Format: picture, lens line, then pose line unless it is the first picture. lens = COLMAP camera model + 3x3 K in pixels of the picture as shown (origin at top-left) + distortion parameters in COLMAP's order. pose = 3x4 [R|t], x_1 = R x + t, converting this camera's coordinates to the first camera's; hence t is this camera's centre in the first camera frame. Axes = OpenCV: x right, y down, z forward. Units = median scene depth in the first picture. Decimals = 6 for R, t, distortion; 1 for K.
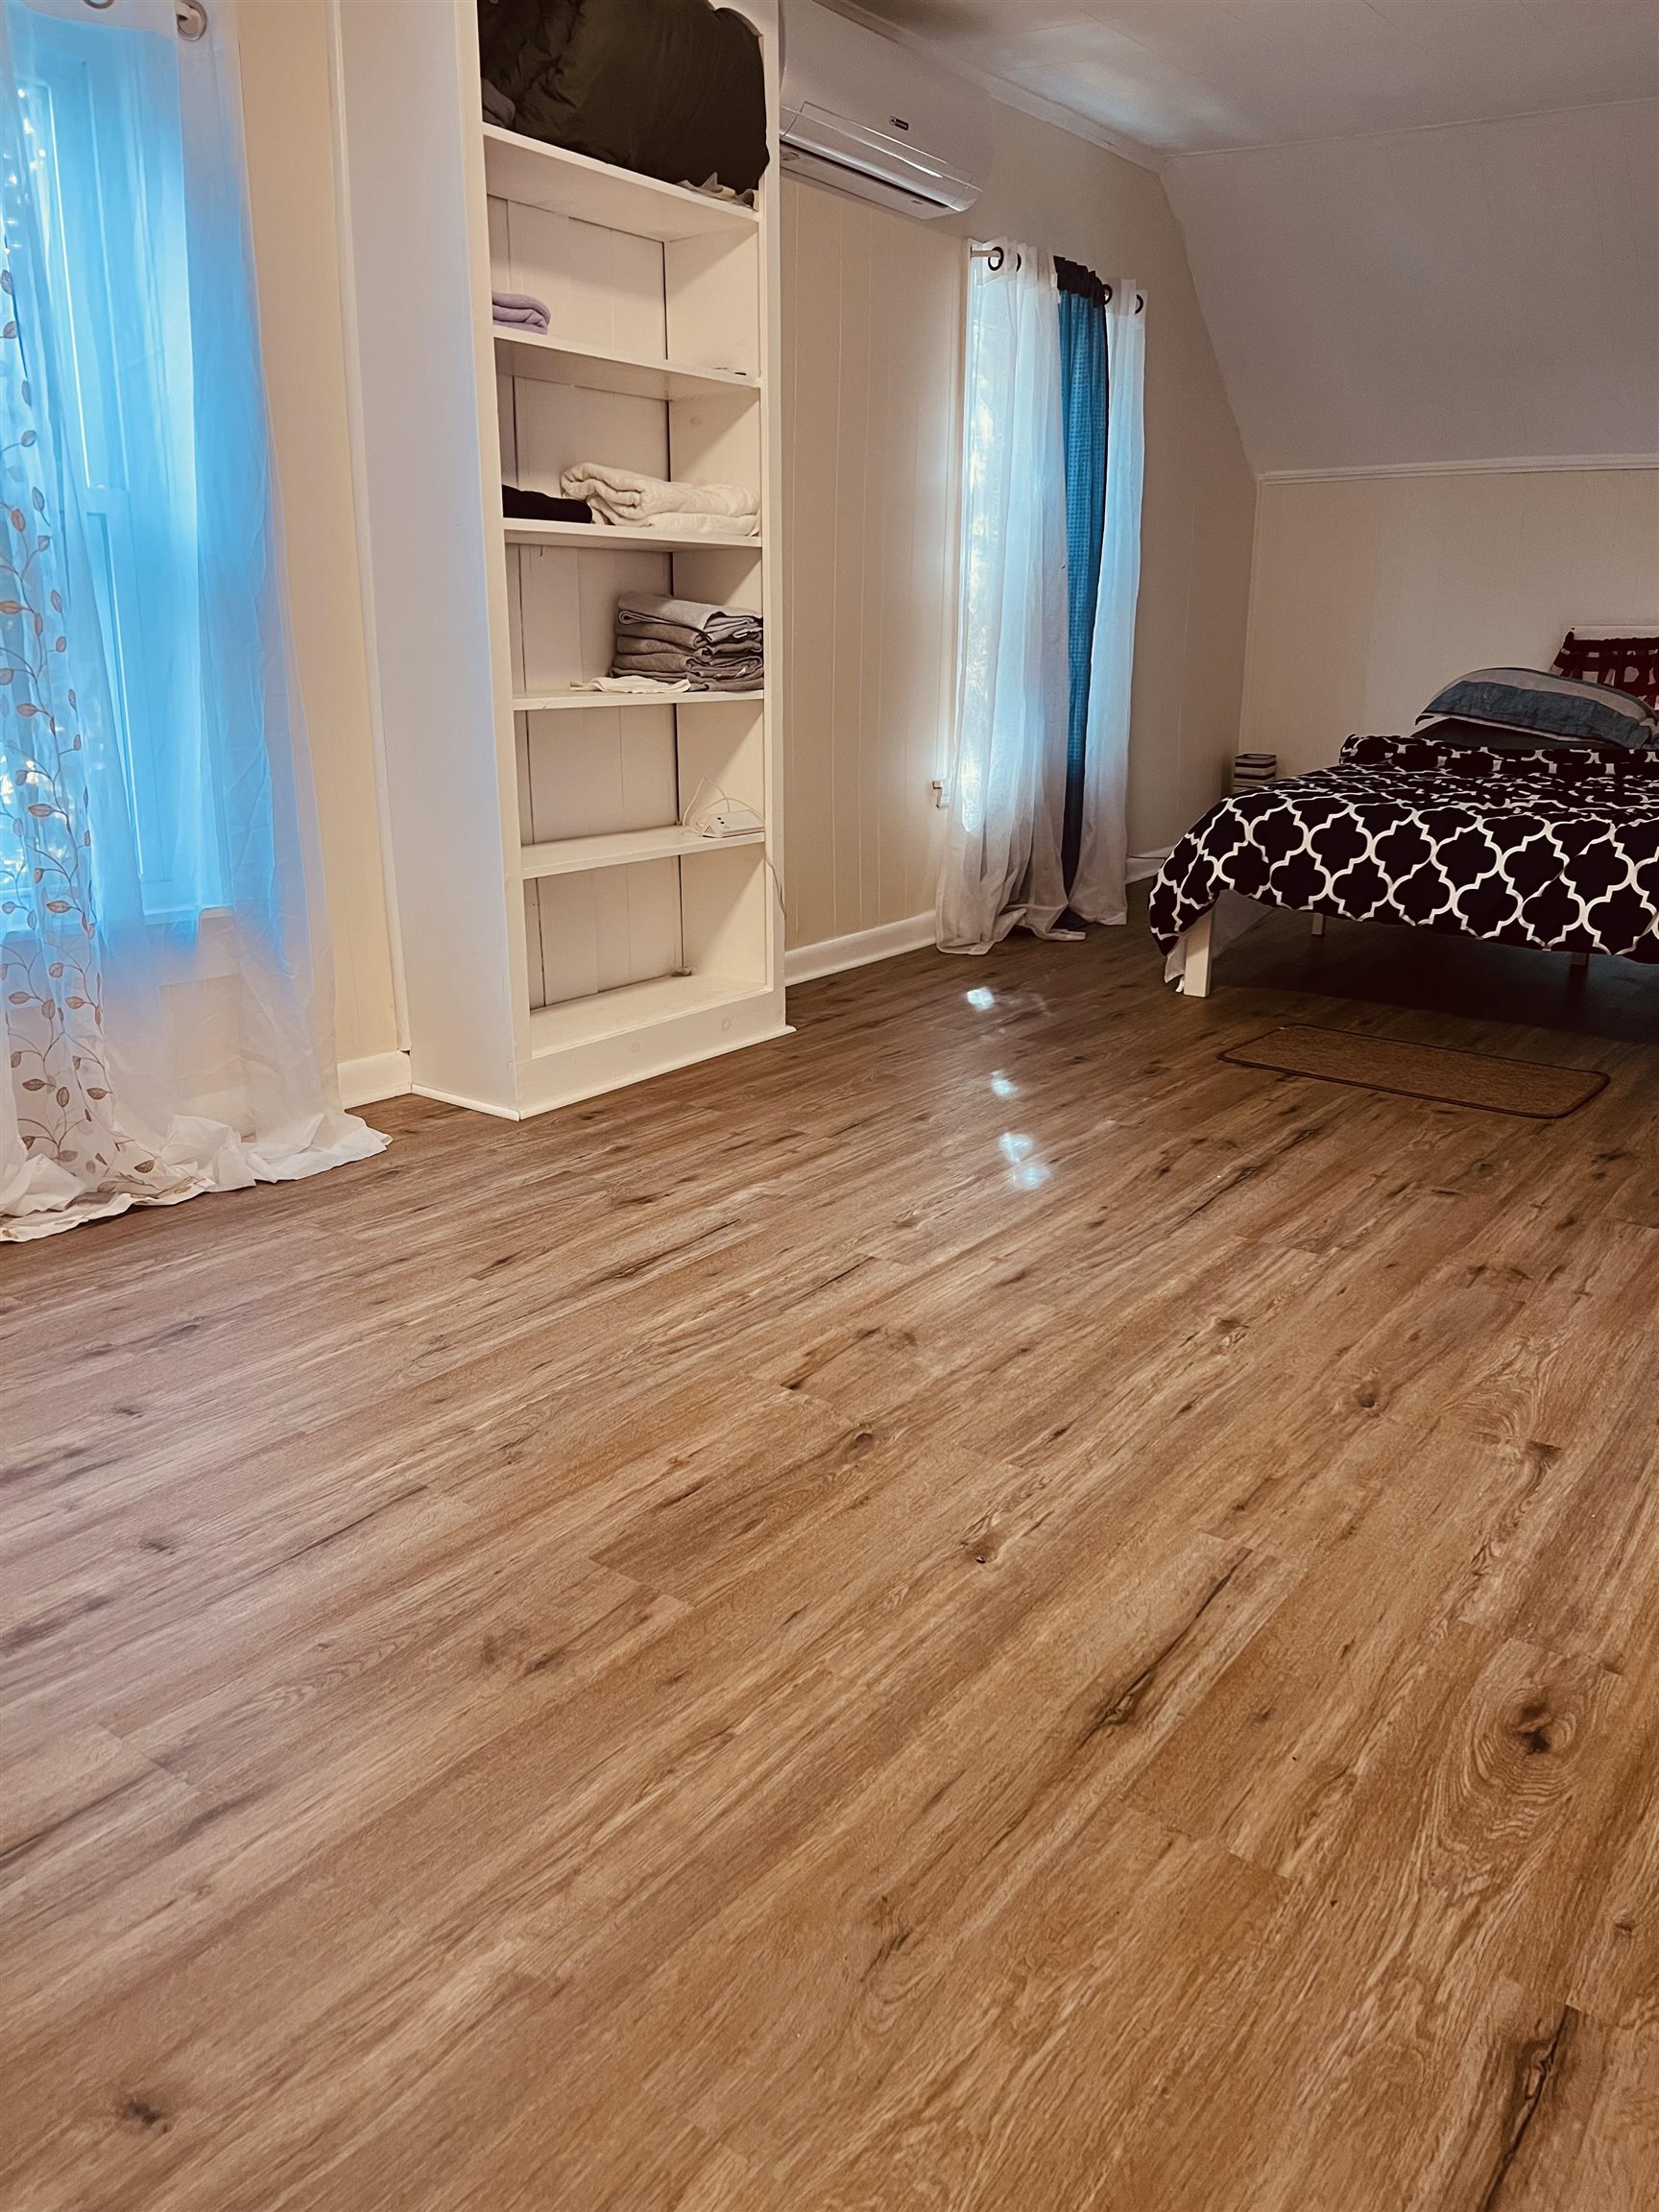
lens RADIAL K [[1698.4, 0, 789.6], [0, 1698.4, 1085.4], [0, 0, 1]] dist [0.052141, -0.064930]
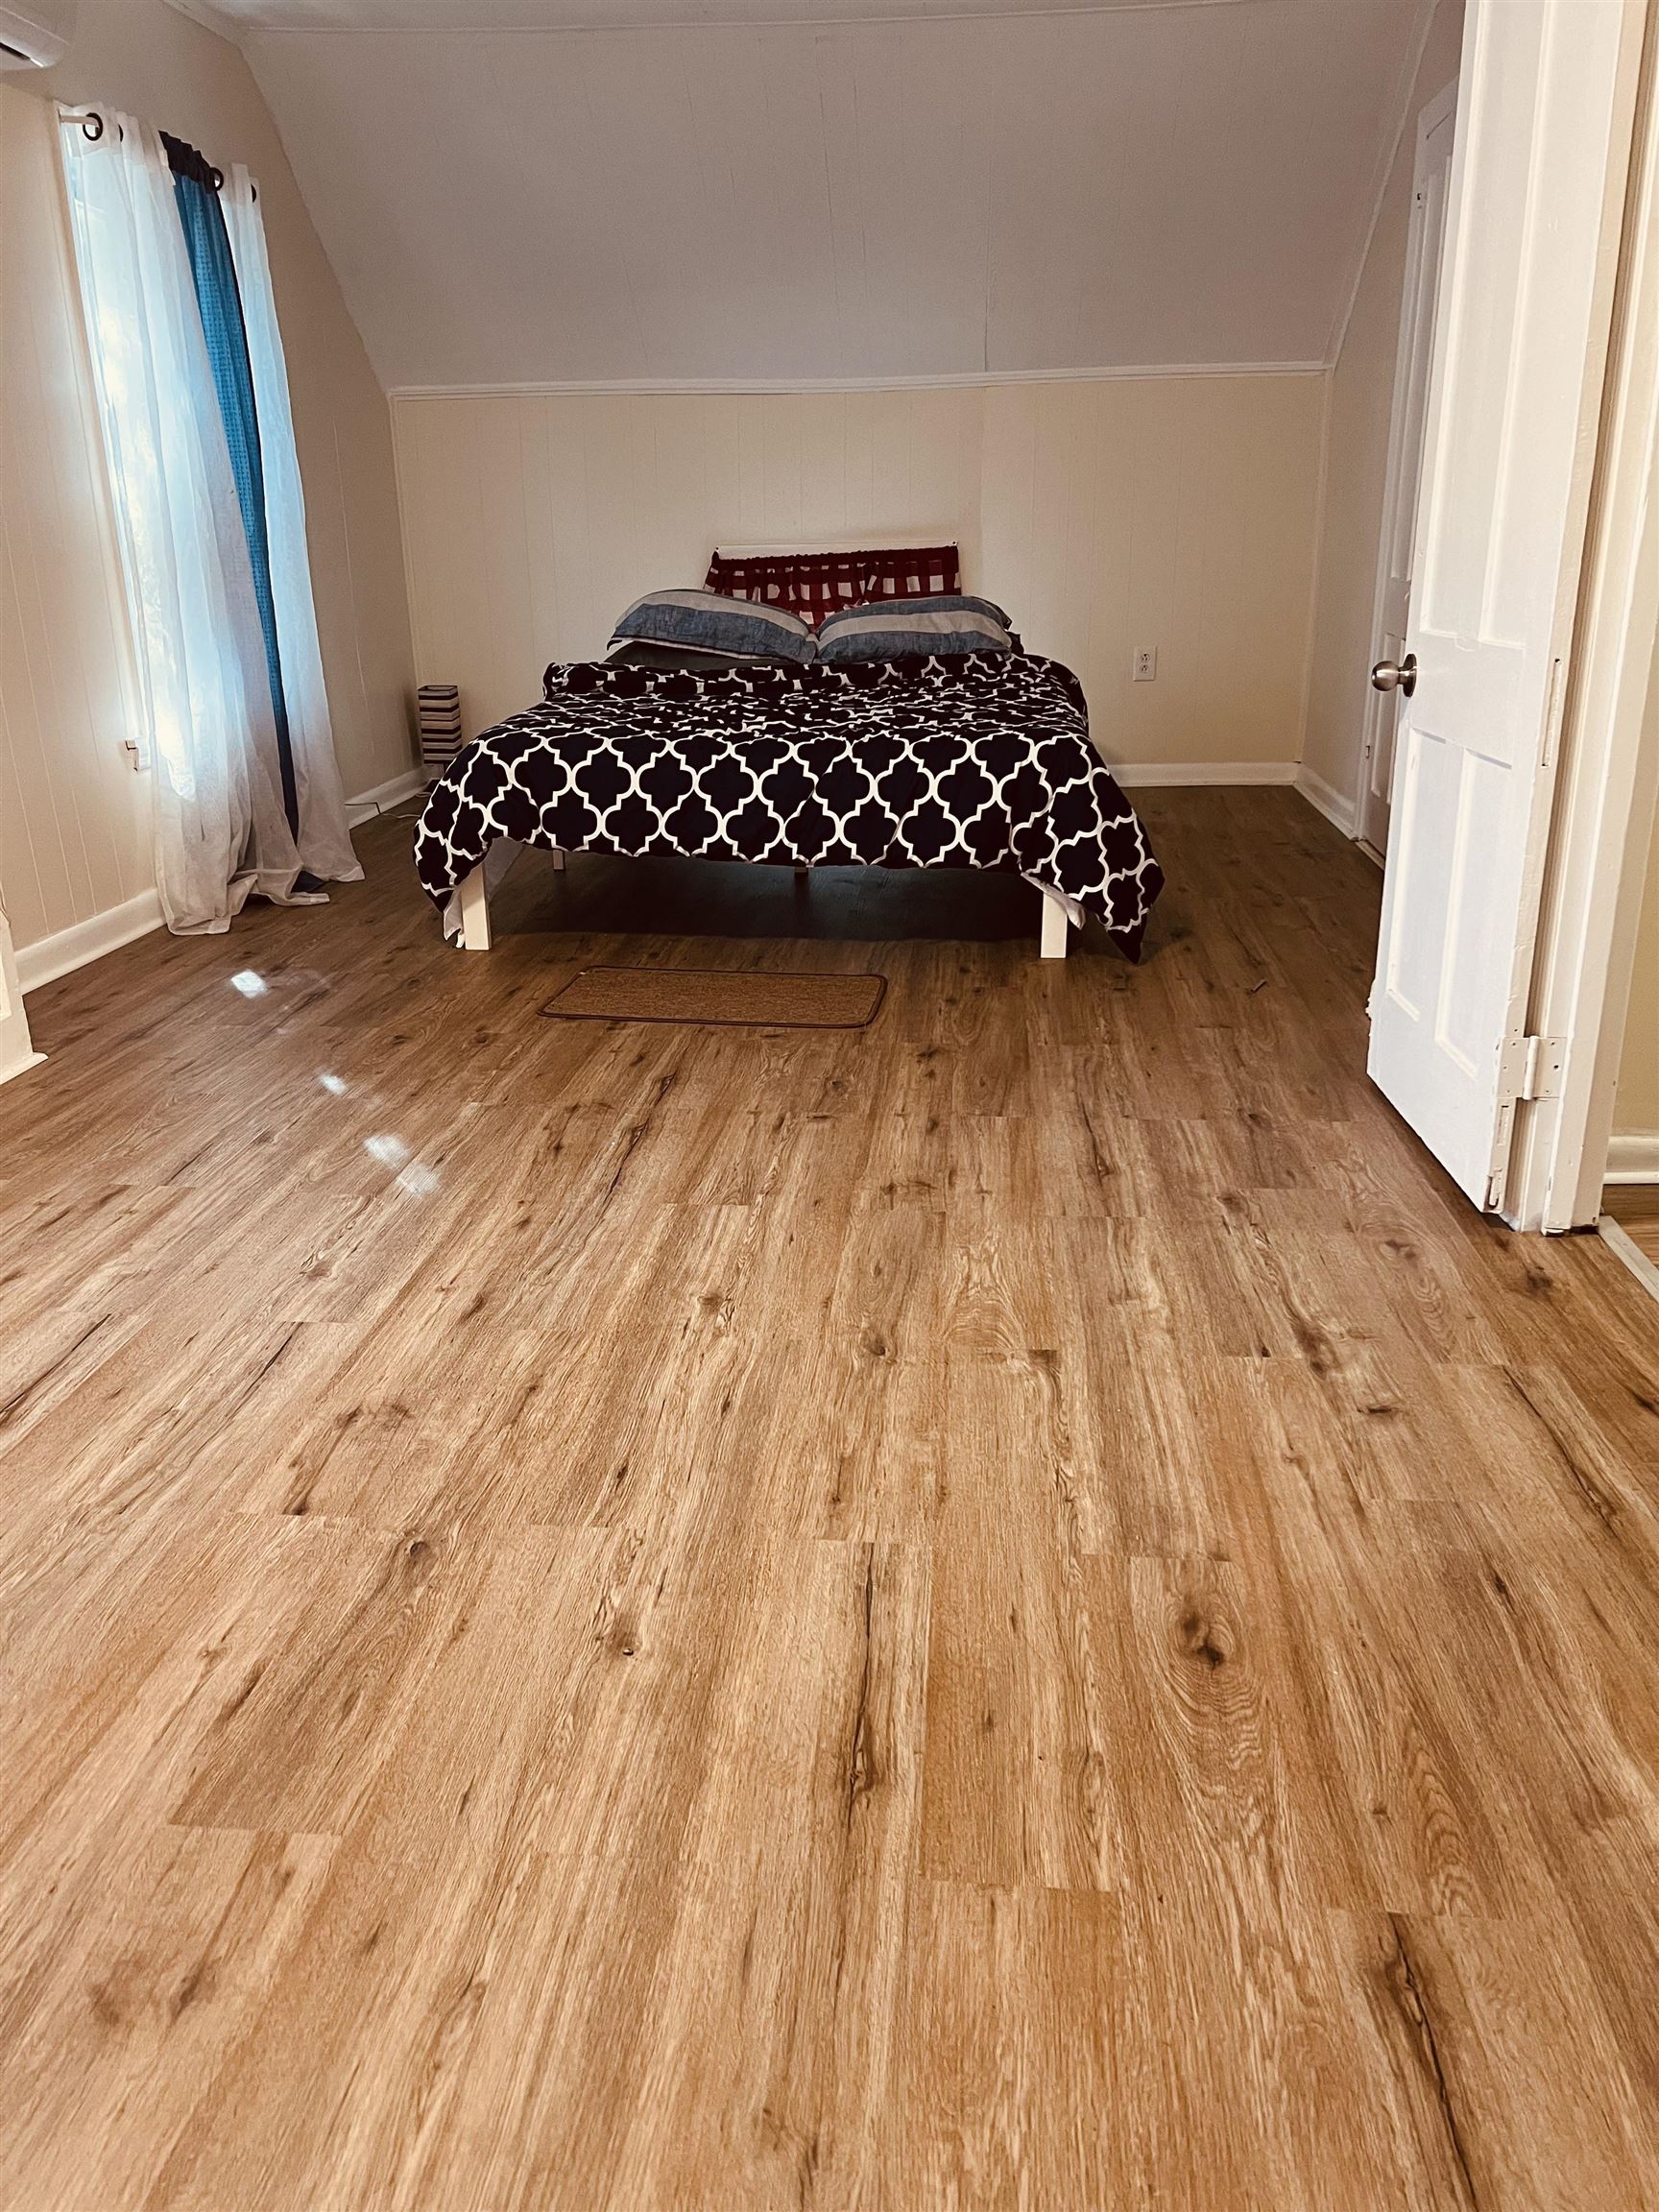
lens RADIAL K [[1698.4, 0, 841.2], [0, 1698.4, 1111.1], [0, 0, 1]] dist [0.052141, -0.064930]
pose [[0.856283, -0.182545, 0.483174, -0.149345], [0.154039, 0.983148, 0.098448, -0.060055], [-0.493003, -0.009871, 0.869972, 0.152837]]
